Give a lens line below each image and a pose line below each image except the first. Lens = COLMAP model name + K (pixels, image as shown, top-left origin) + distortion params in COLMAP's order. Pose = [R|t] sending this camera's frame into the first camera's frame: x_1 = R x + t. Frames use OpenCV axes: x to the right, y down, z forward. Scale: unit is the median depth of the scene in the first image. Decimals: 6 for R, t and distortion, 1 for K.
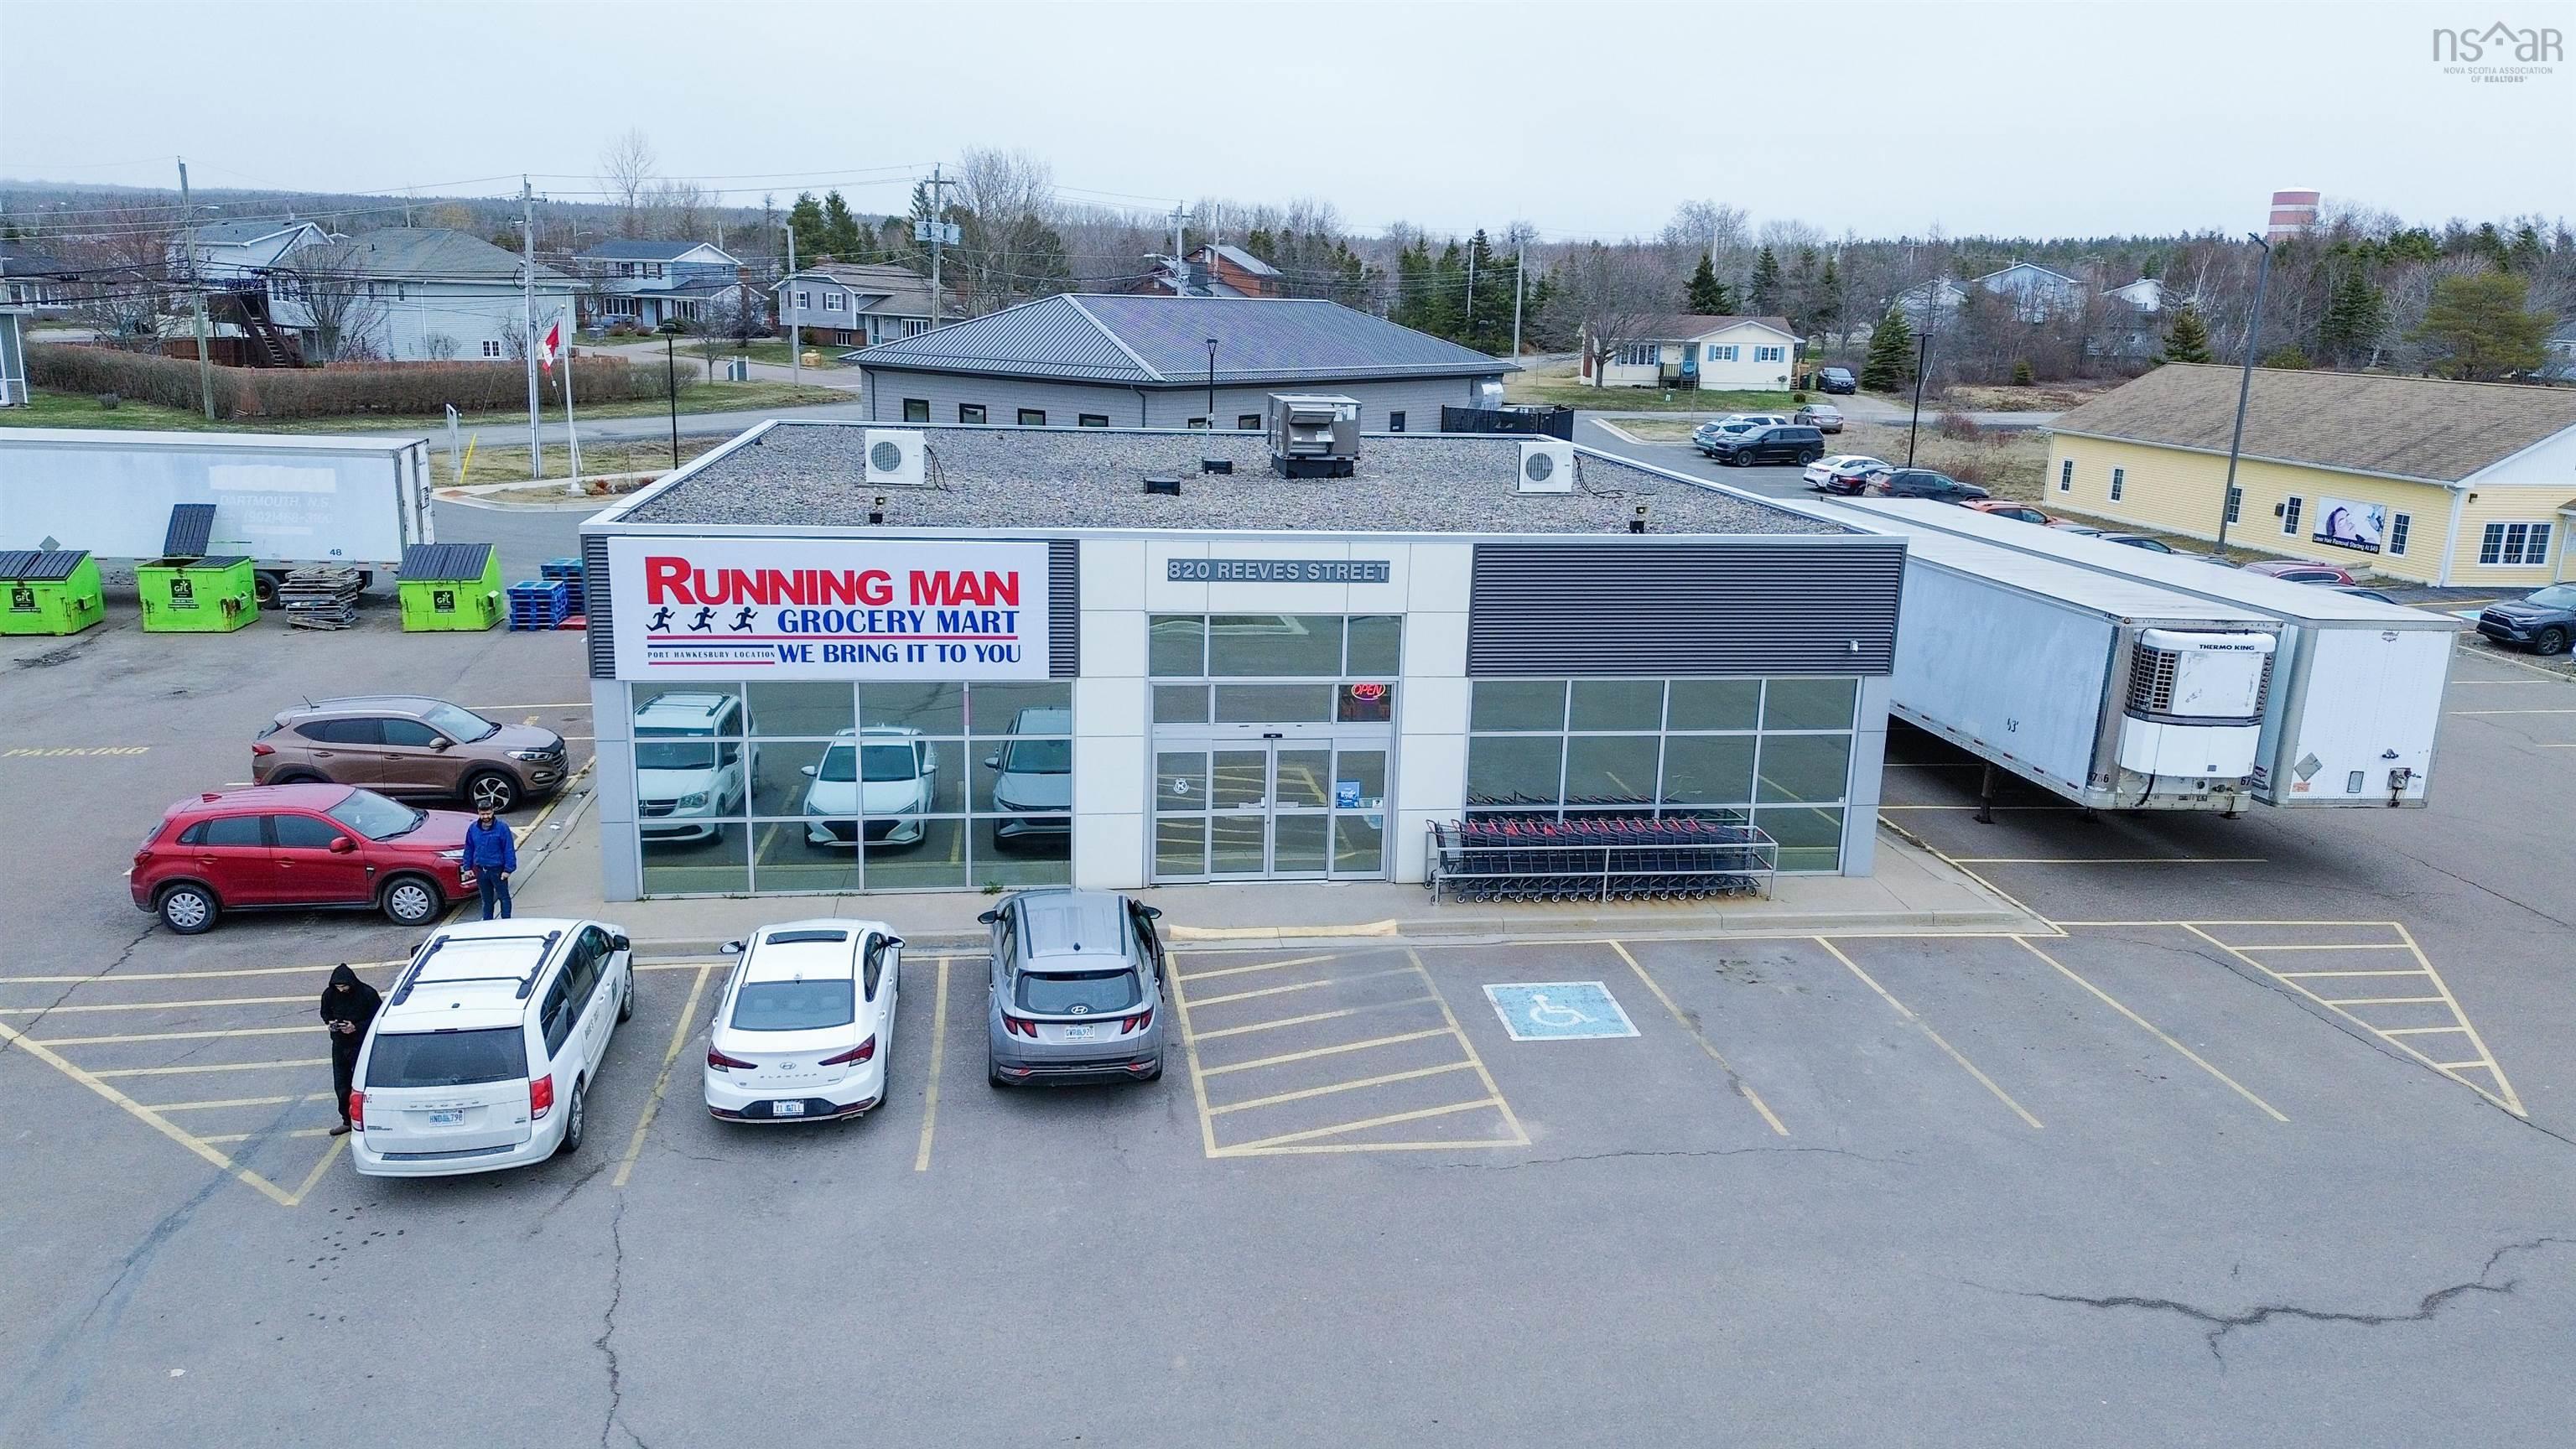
lens RADIAL K [[1813.3, 0, 1284.0], [0, 1813.3, 739.1], [0, 0, 1]] dist [0.082769, -0.086576]
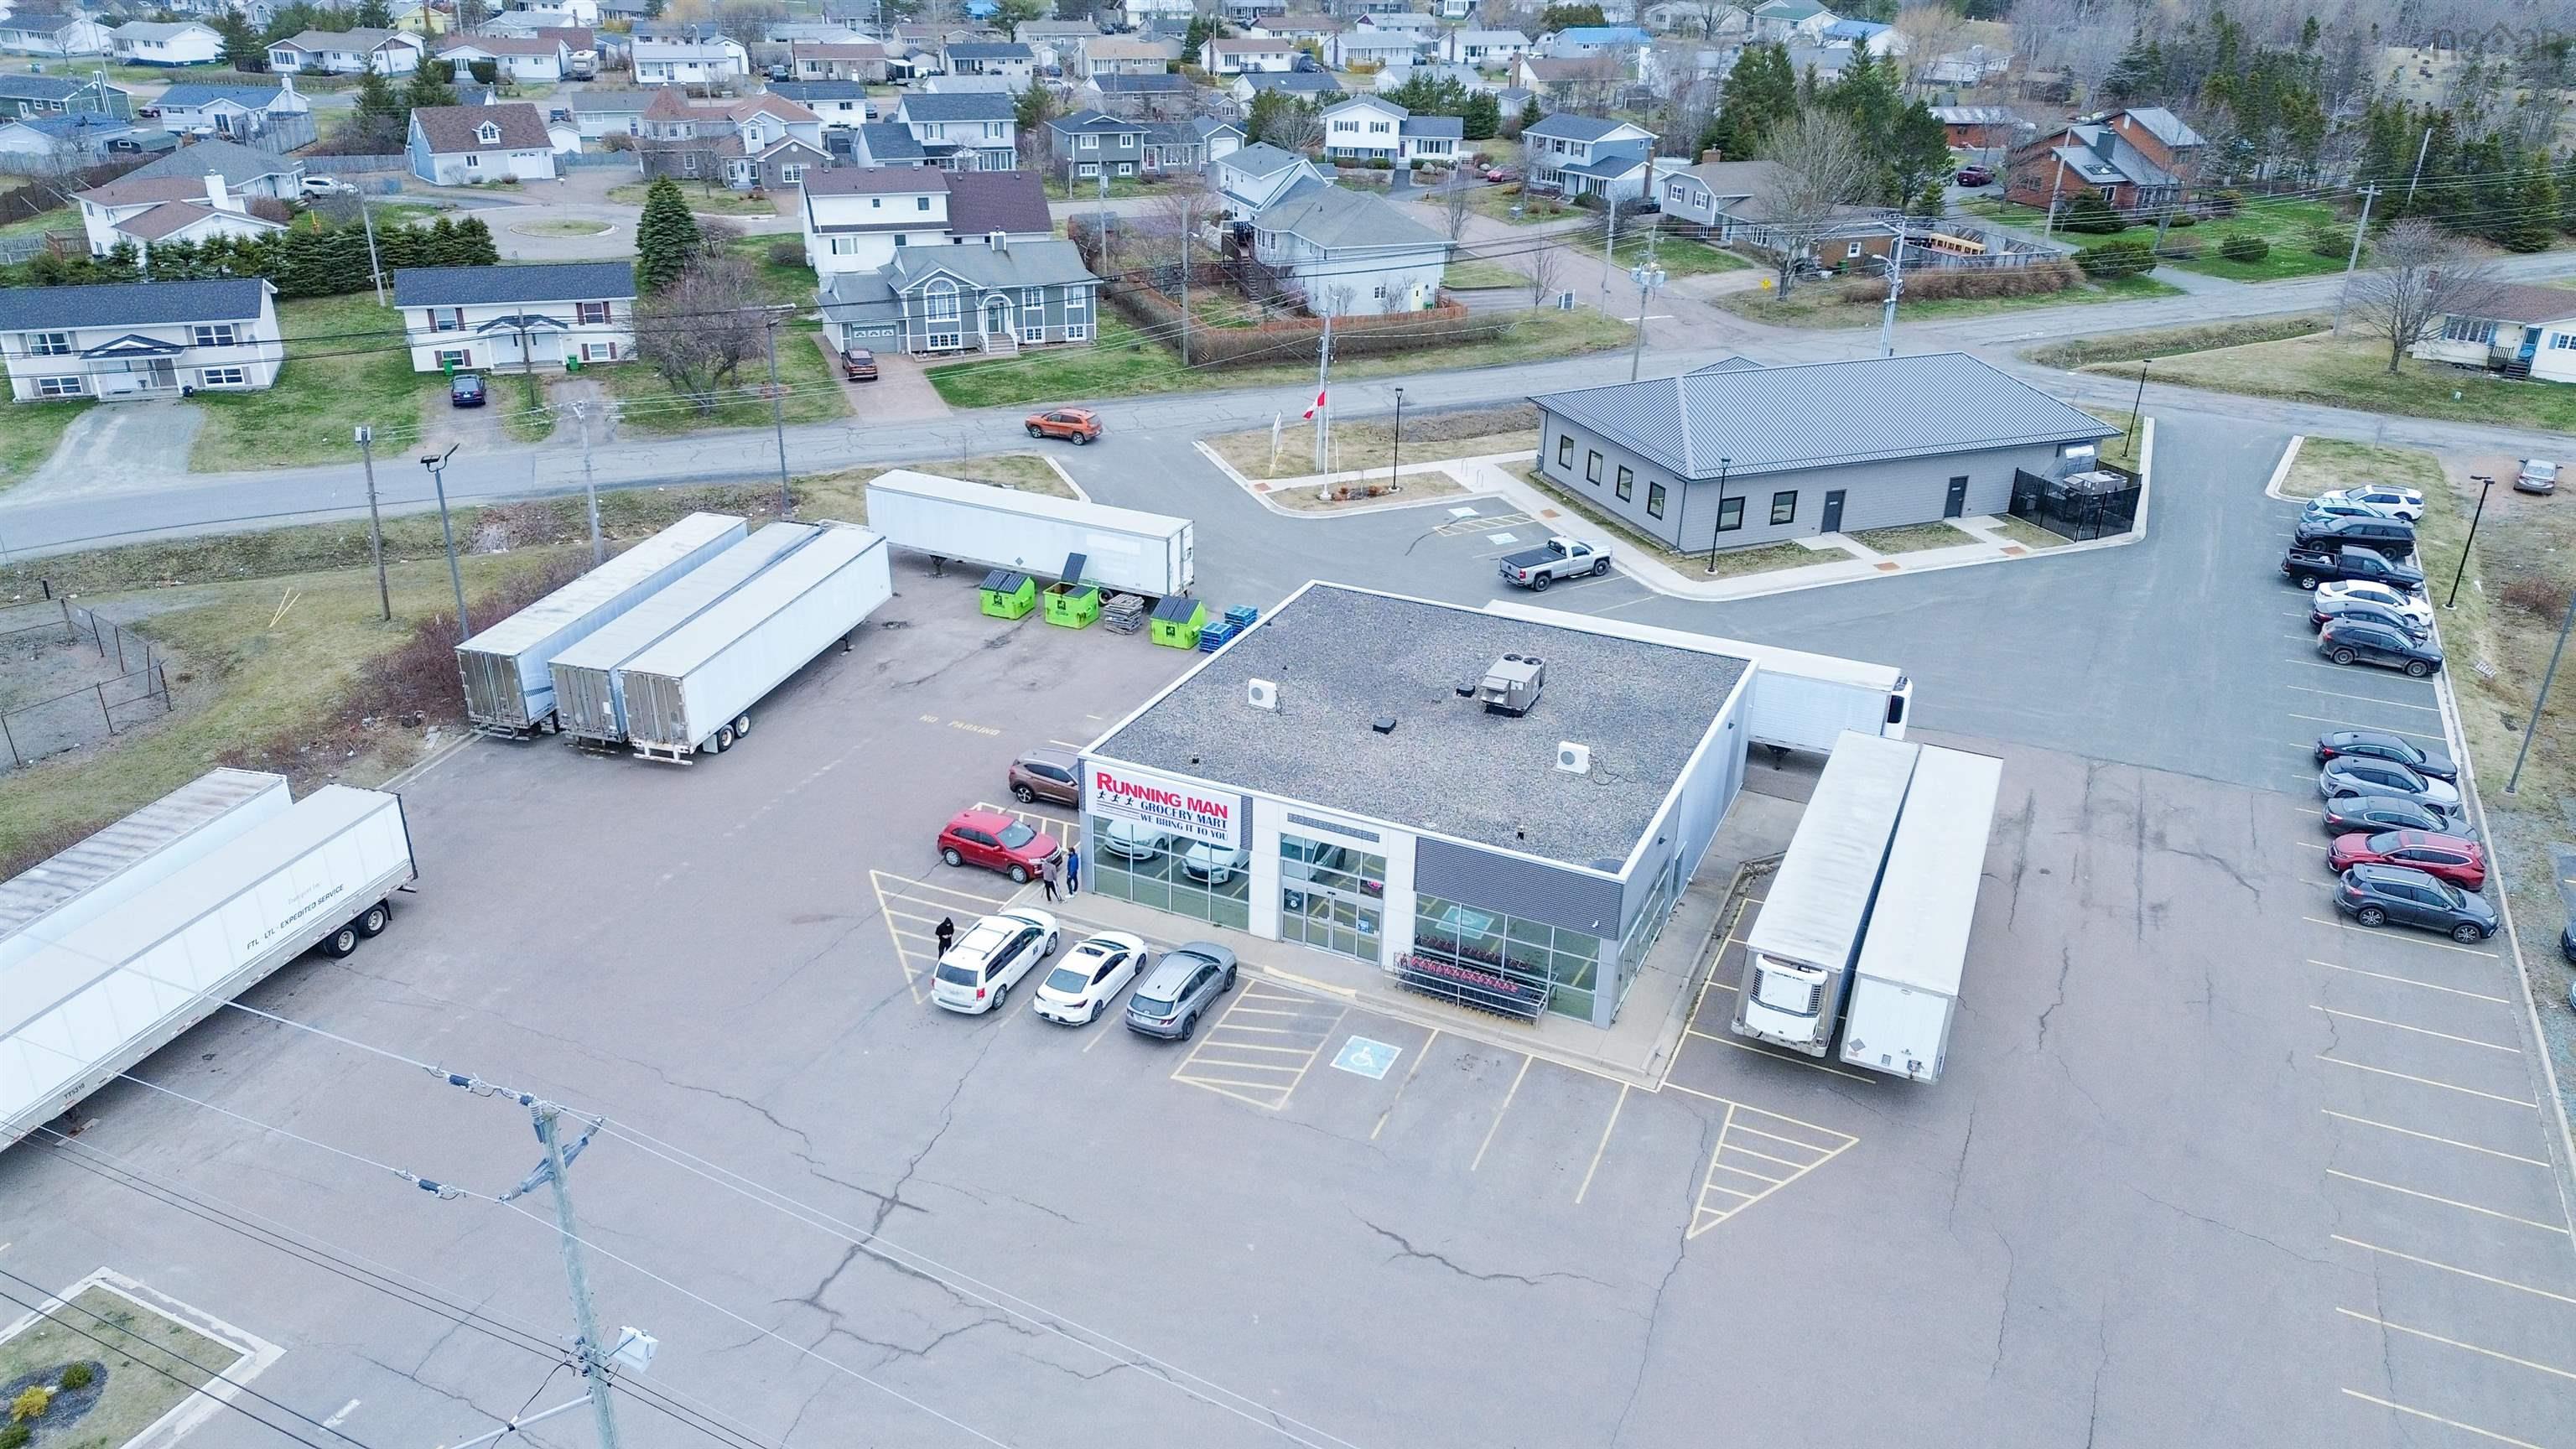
lens RADIAL K [[1821.7, 0, 1284.2], [0, 1821.7, 716.8], [0, 0, 1]] dist [0.077970, -0.072190]
pose [[0.837851, 0.216434, -0.501160, 1.050134], [-0.128301, 0.970403, 0.204588, -0.682980], [0.530607, -0.107116, 0.840822, -0.909356]]
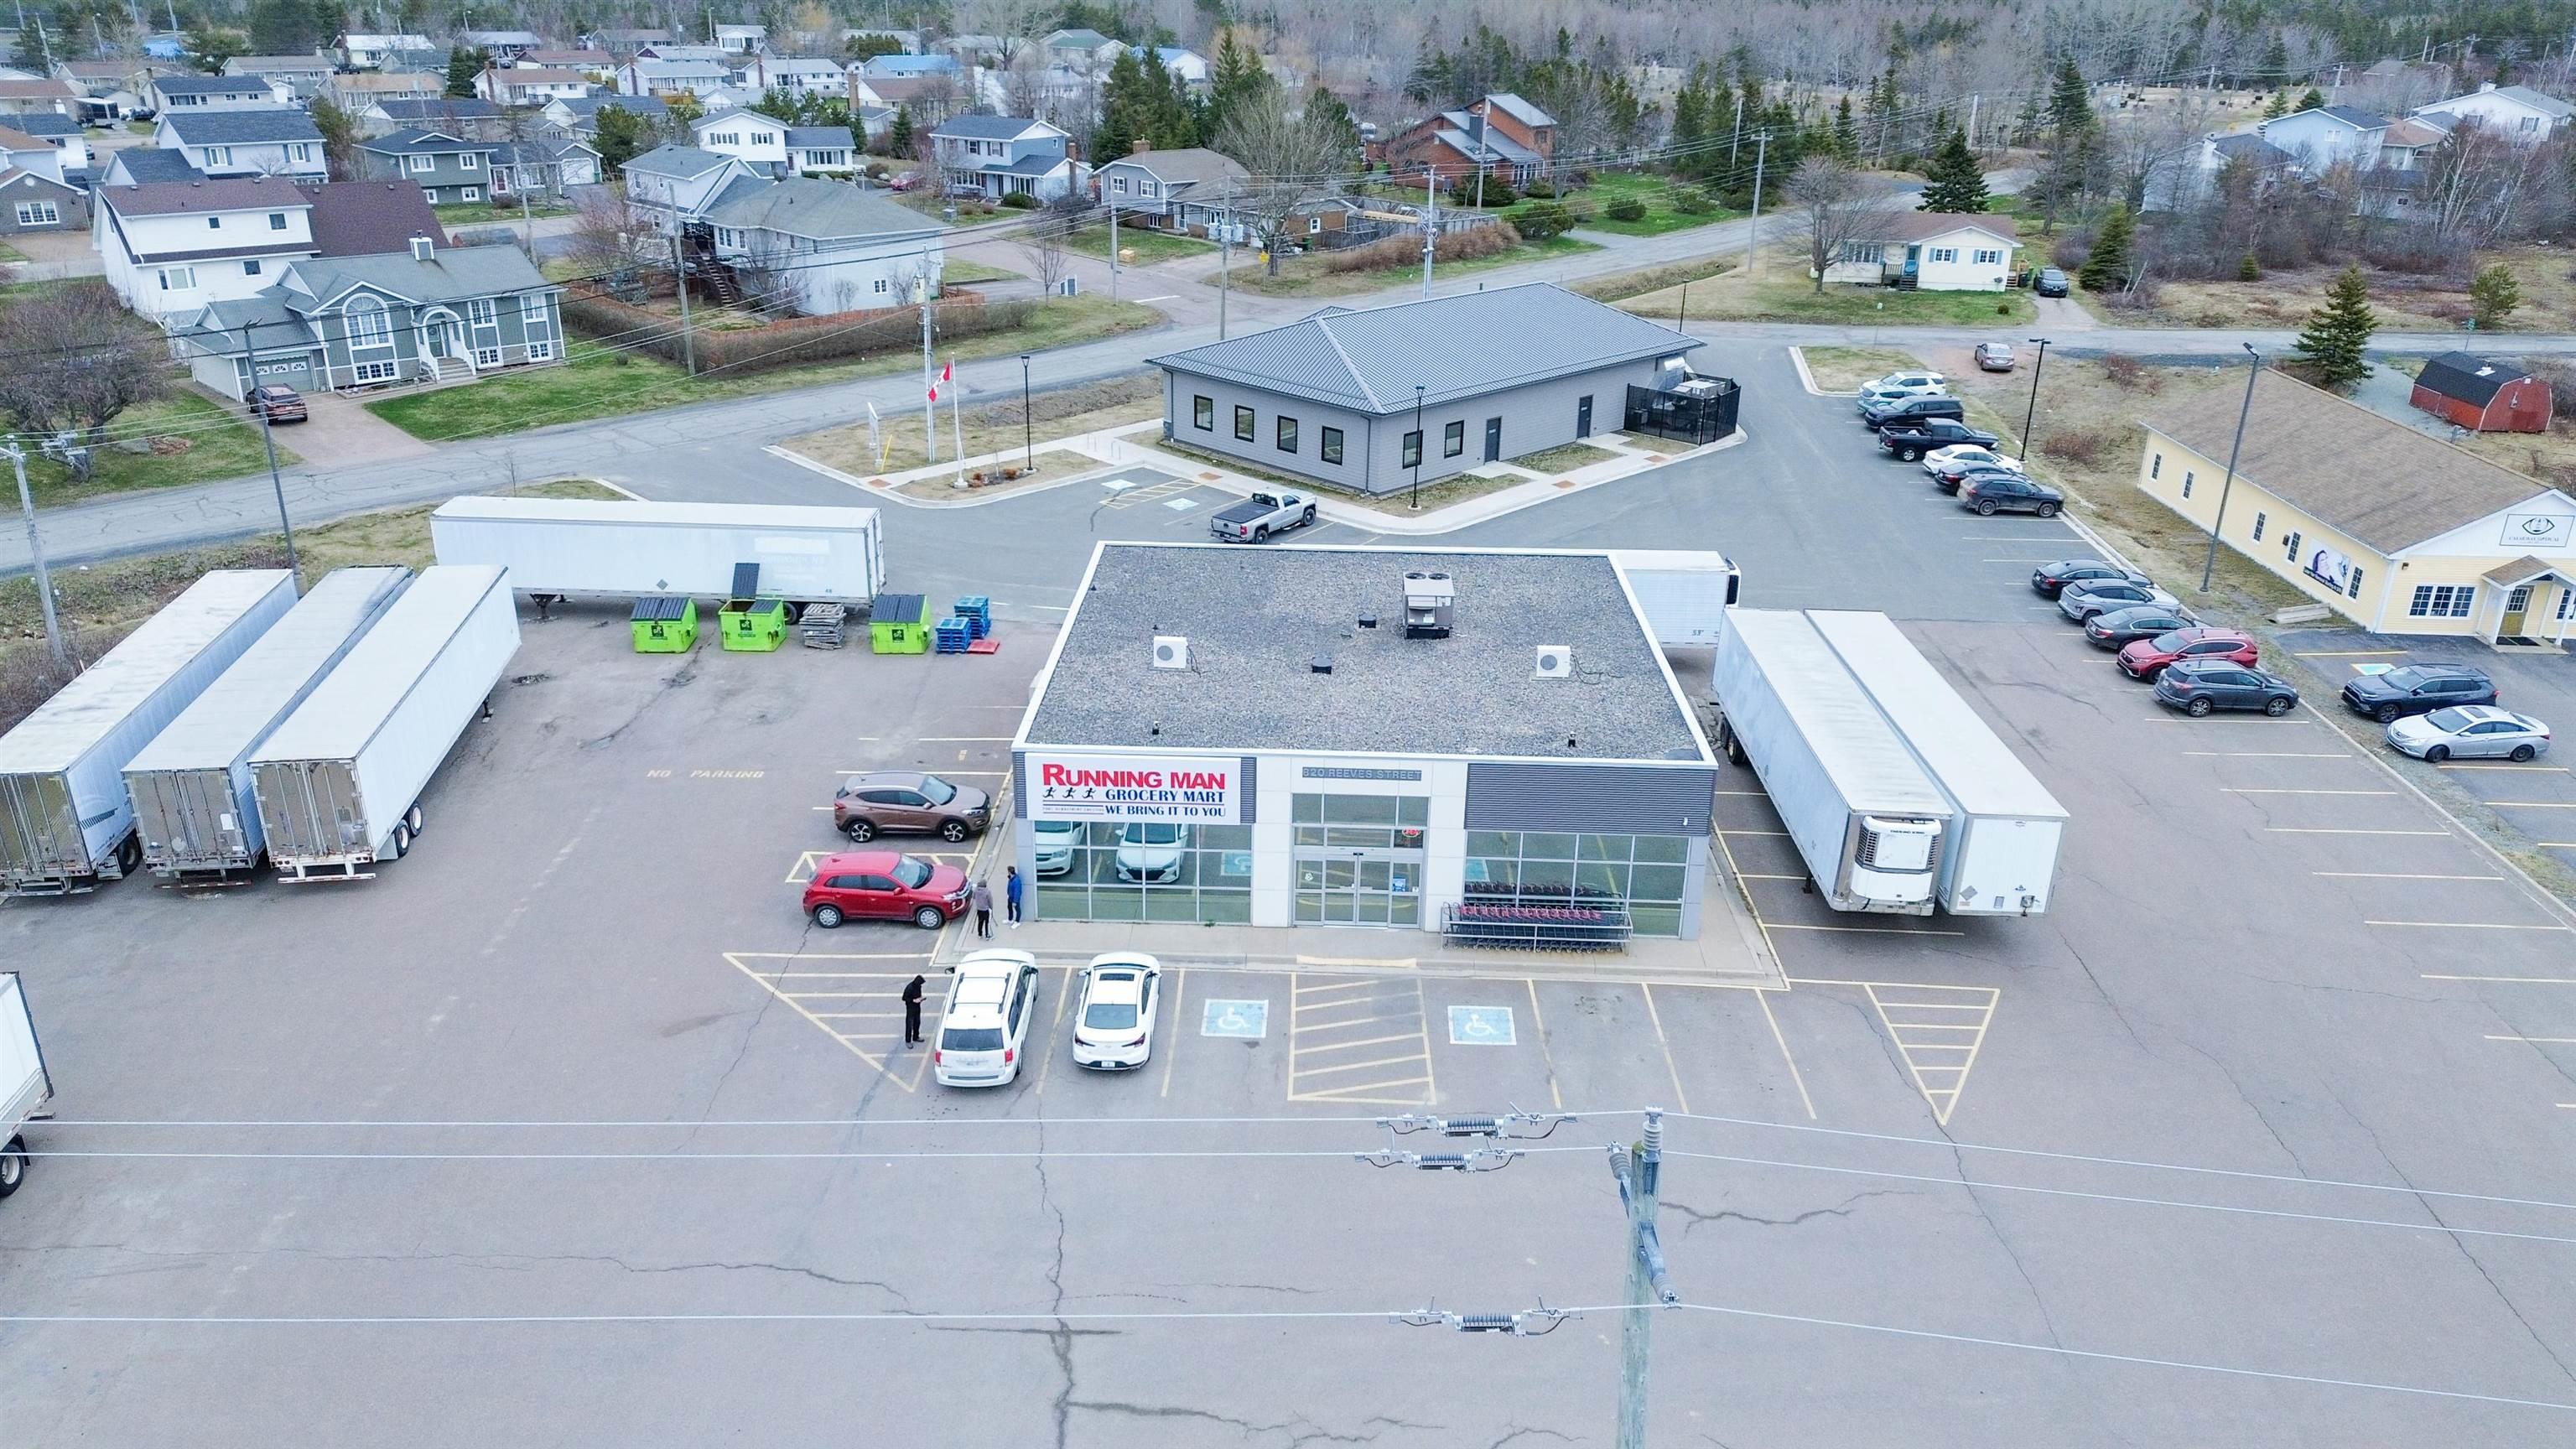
lens RADIAL K [[1821.7, 0, 1284.2], [0, 1821.7, 716.8], [0, 0, 1]] dist [0.077970, -0.072190]
pose [[0.985855, 0.053153, -0.158947, 0.217357], [-0.030448, 0.989397, 0.142011, -0.422422], [0.164810, -0.135163, 0.977020, -0.862634]]
